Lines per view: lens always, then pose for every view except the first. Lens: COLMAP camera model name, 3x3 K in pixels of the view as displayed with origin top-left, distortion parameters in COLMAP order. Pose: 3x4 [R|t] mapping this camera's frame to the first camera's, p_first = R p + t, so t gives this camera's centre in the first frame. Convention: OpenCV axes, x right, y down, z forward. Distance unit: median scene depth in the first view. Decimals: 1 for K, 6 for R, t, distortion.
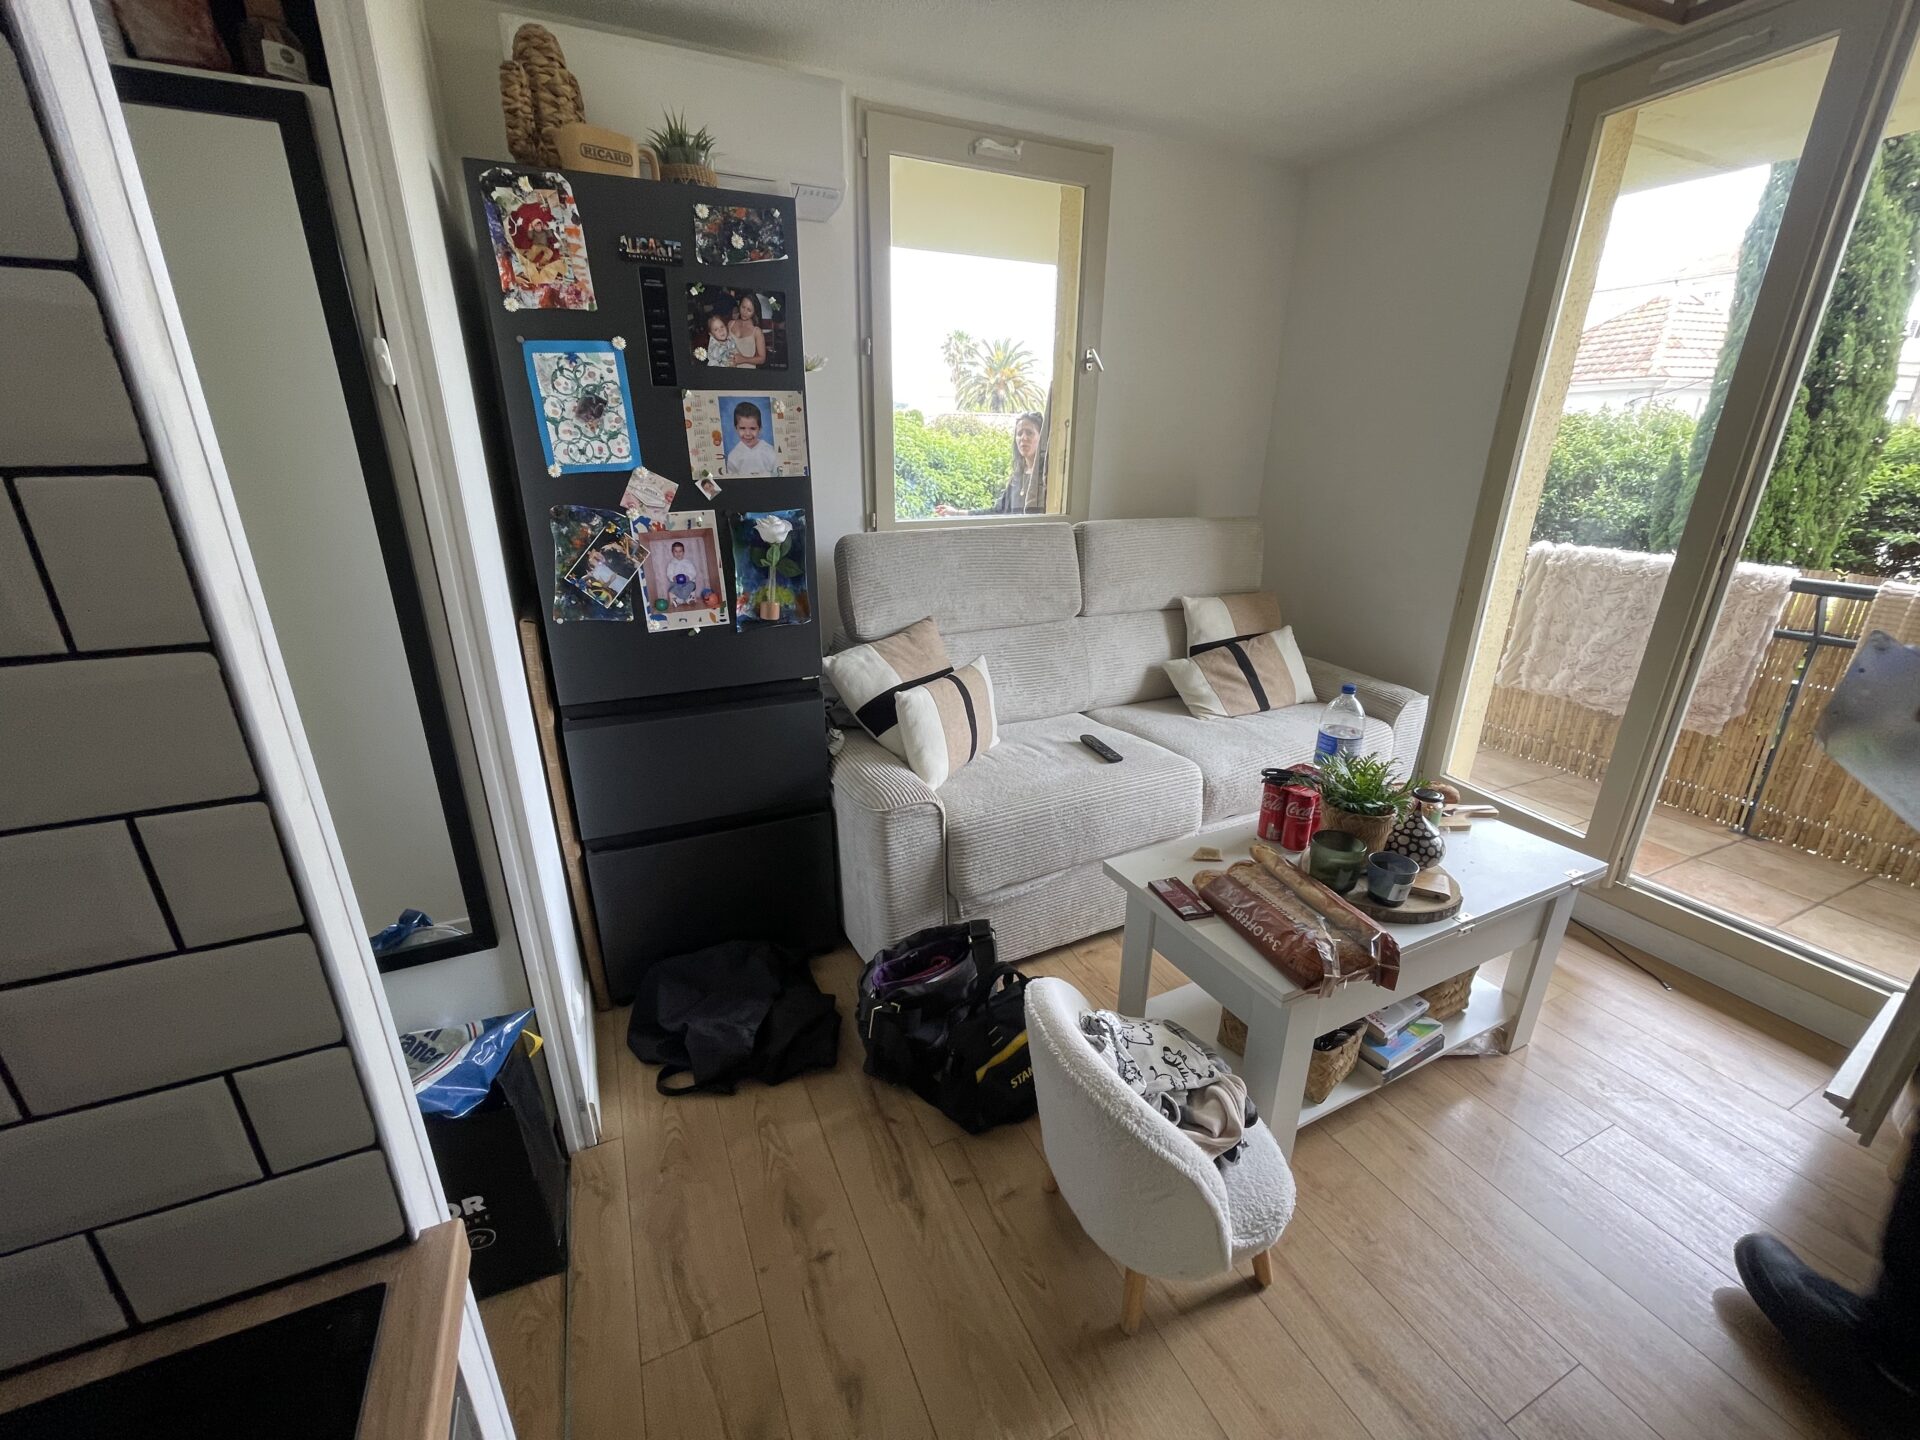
lens RADIAL K [[769.7, 0, 943.0], [0, 769.7, 725.3], [0, 0, 1]] dist [-0.001149, -0.000273]
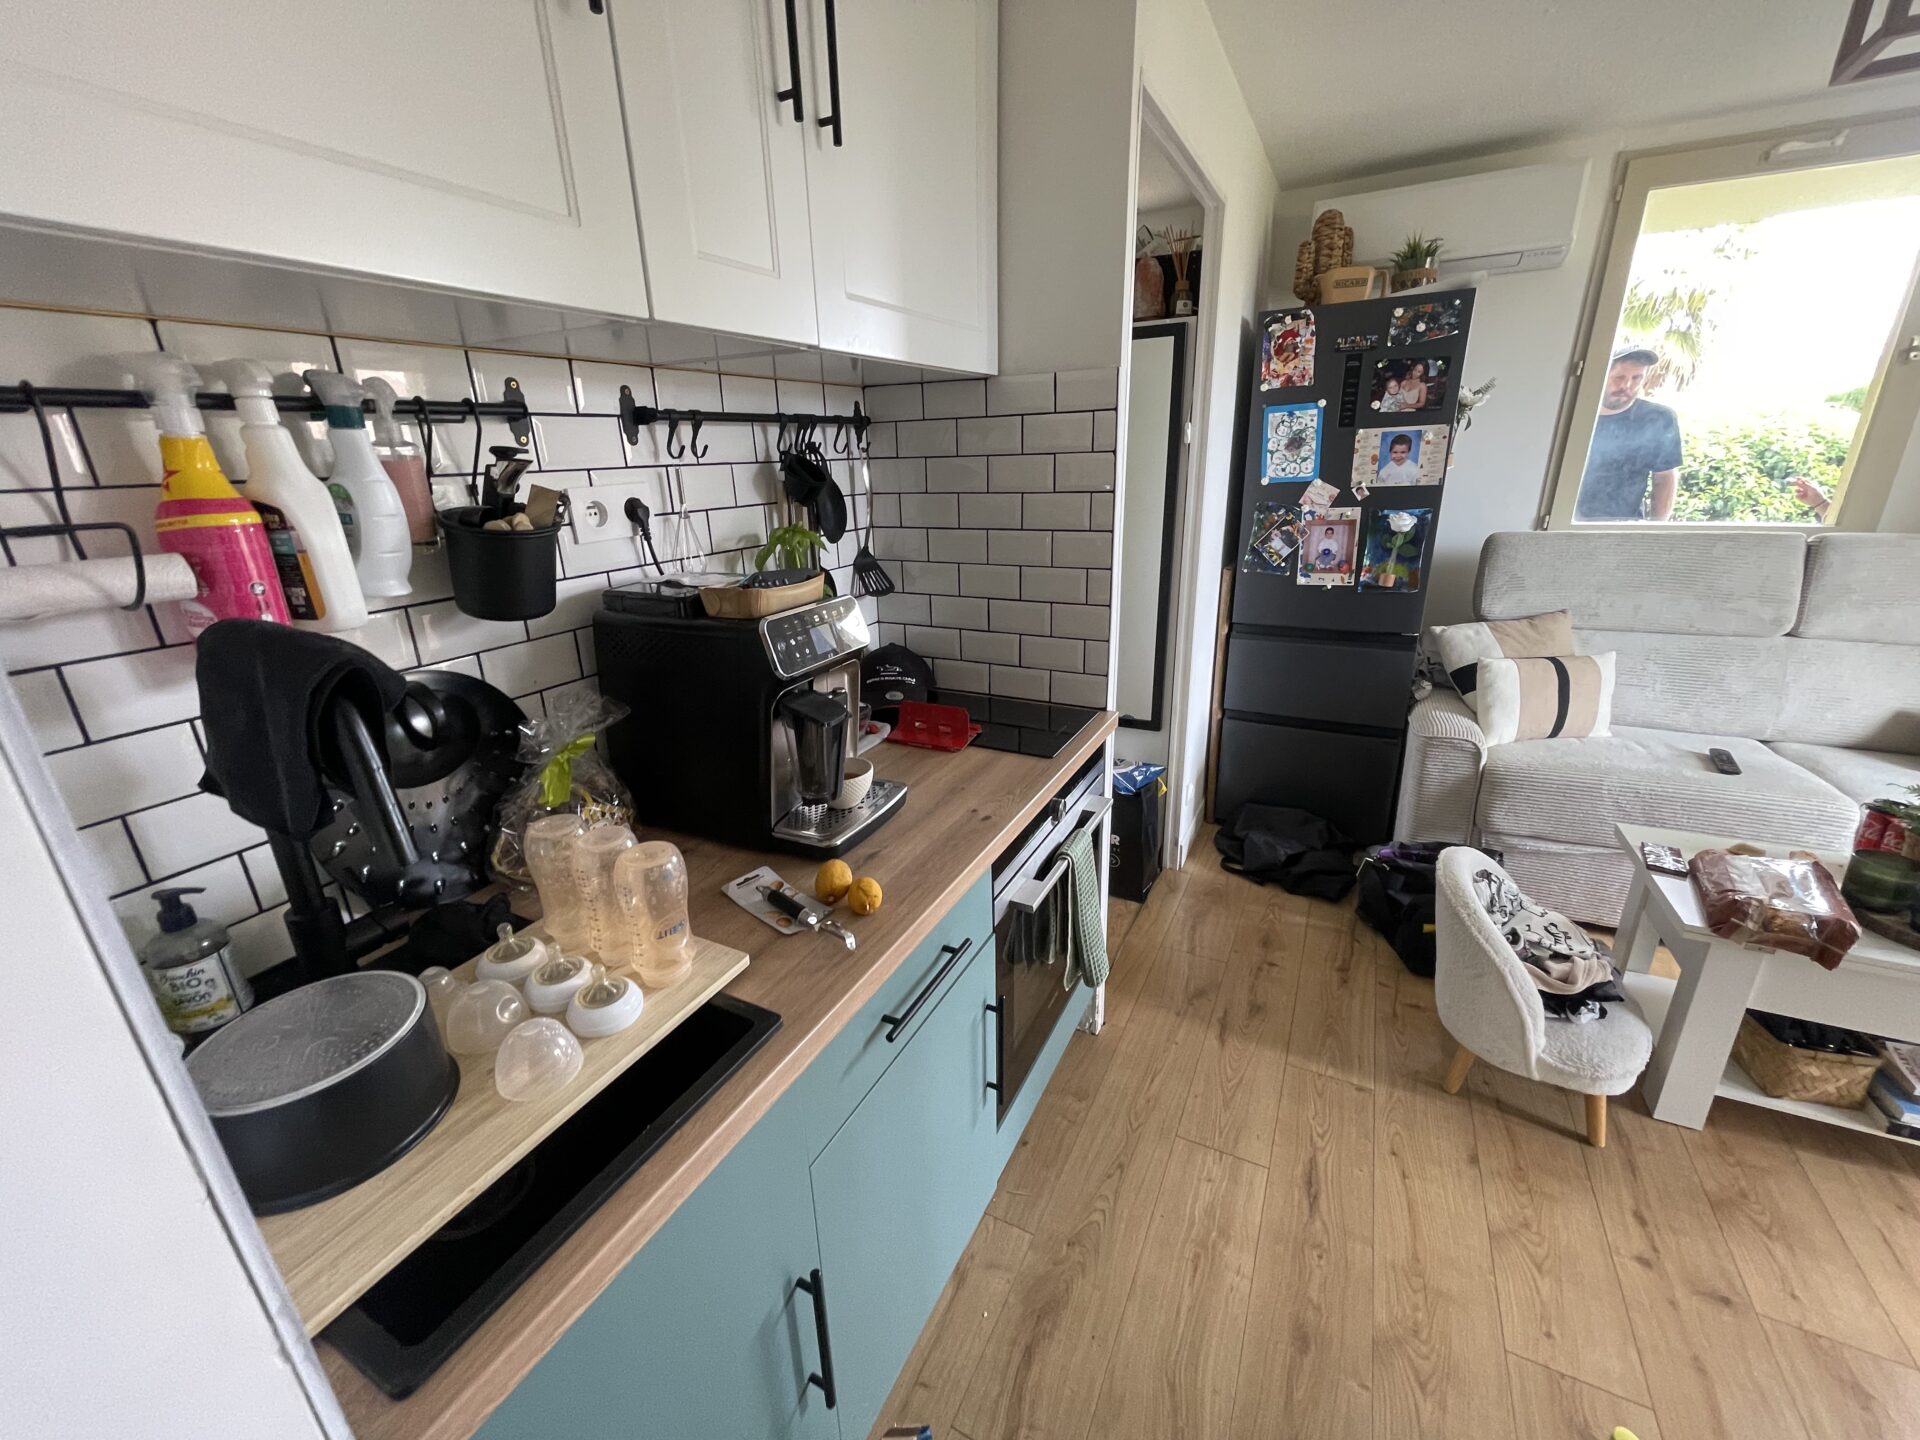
lens RADIAL K [[769.7, 0, 955.1], [0, 769.7, 718.1], [0, 0, 1]] dist [-0.001149, -0.000273]
pose [[0.616073, 0.235572, -0.751638, 0.438435], [-0.238187, 0.965274, 0.107300, 0.141687], [0.750814, 0.112926, 0.650789, -0.514645]]
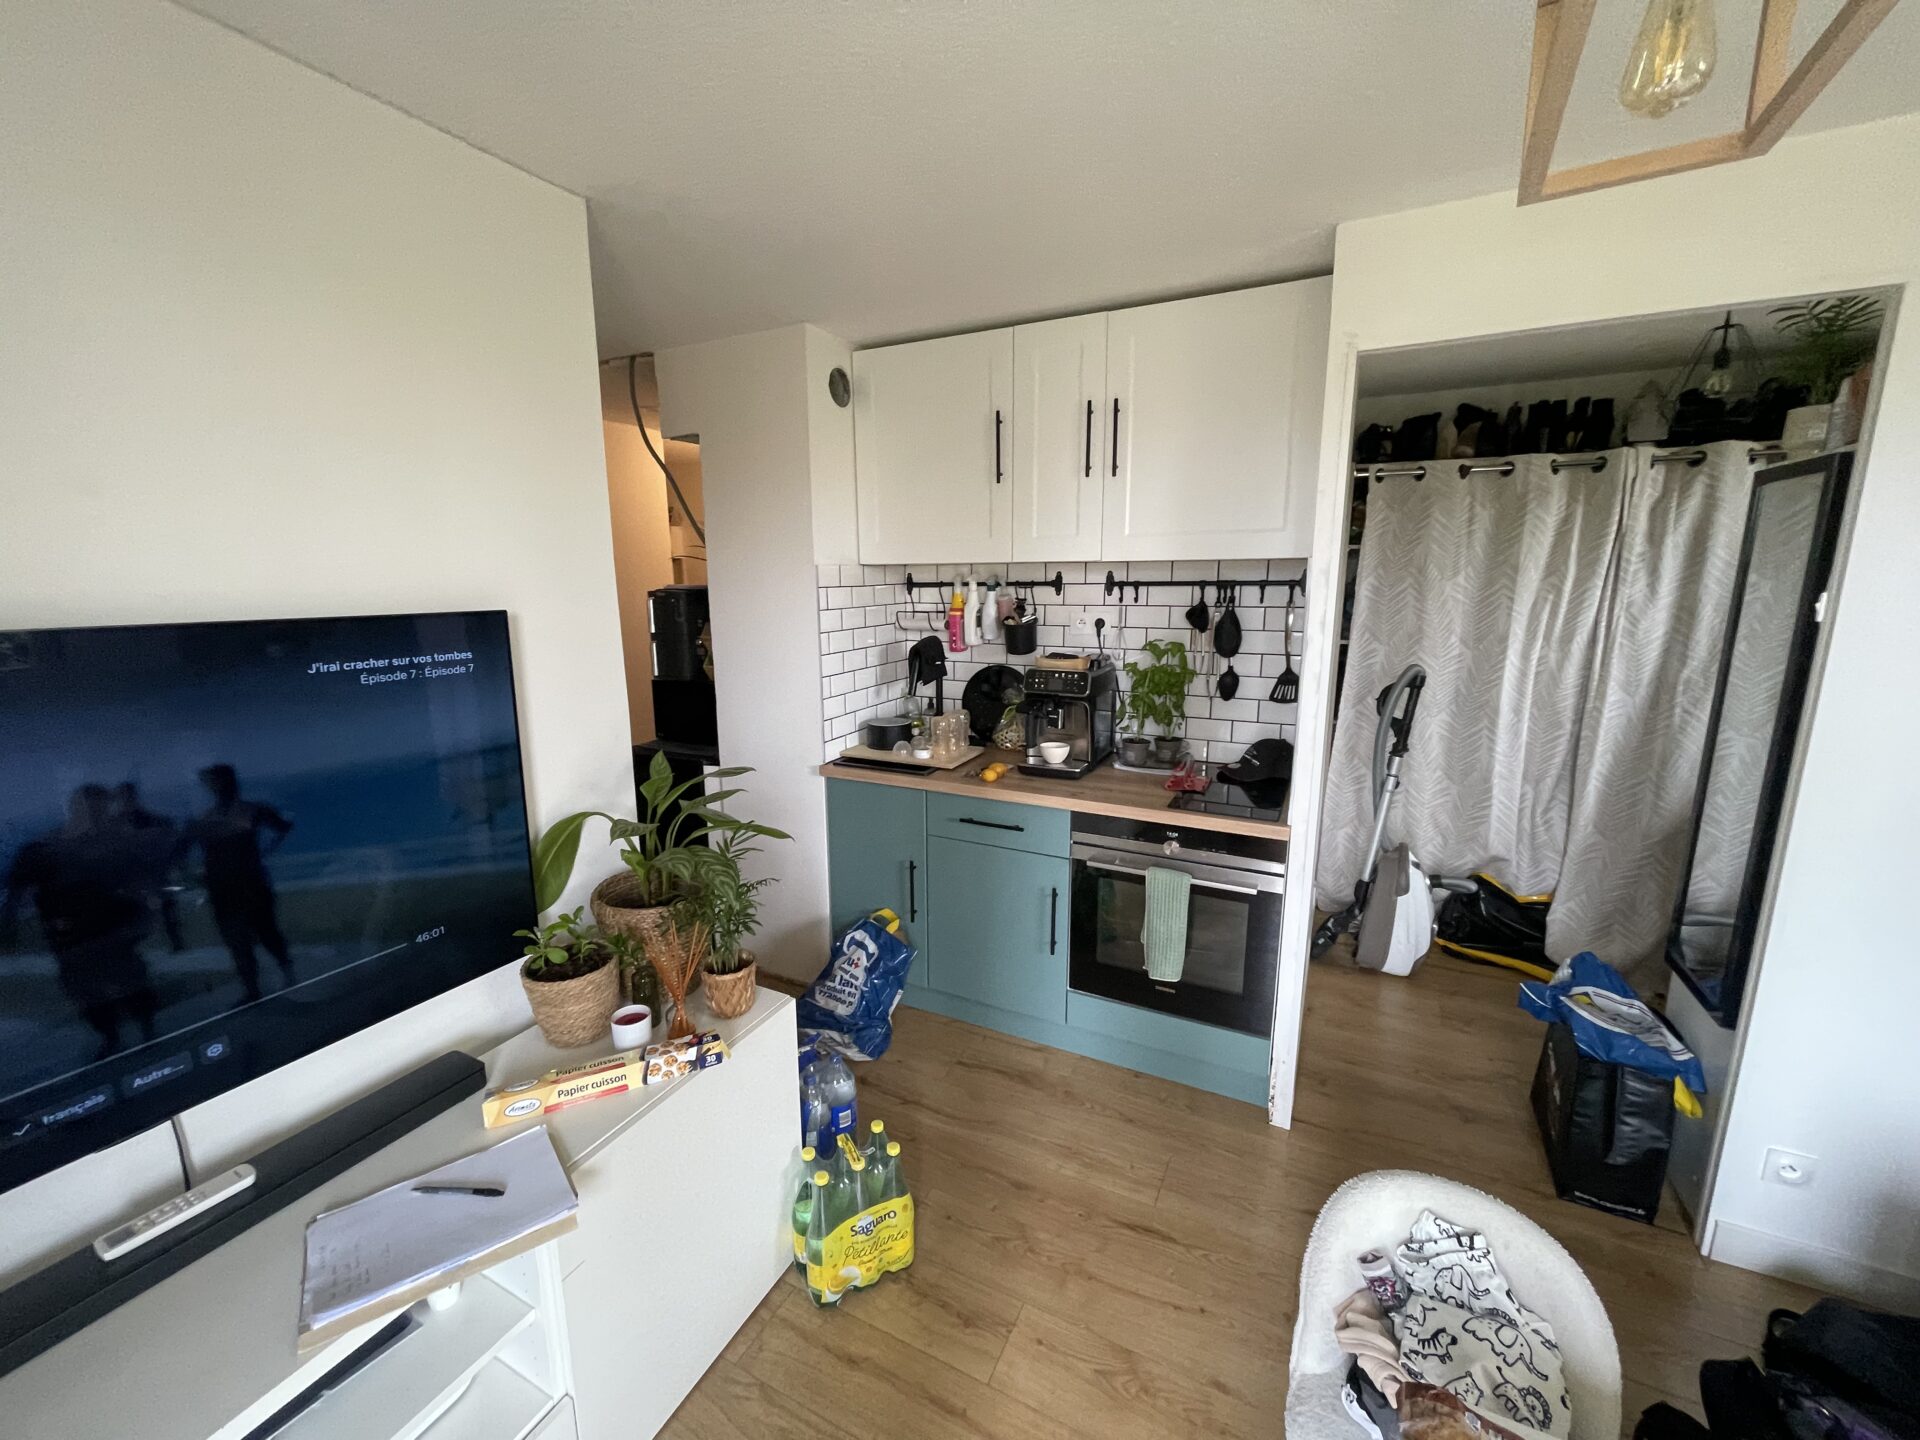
lens RADIAL K [[769.7, 0, 946.0], [0, 769.7, 719.6], [0, 0, 1]] dist [-0.001149, -0.000273]
pose [[-0.779341, 0.122716, -0.614466, 0.945299], [-0.208663, 0.873837, 0.439168, -0.375642], [0.590836, 0.470478, -0.655411, 0.697159]]
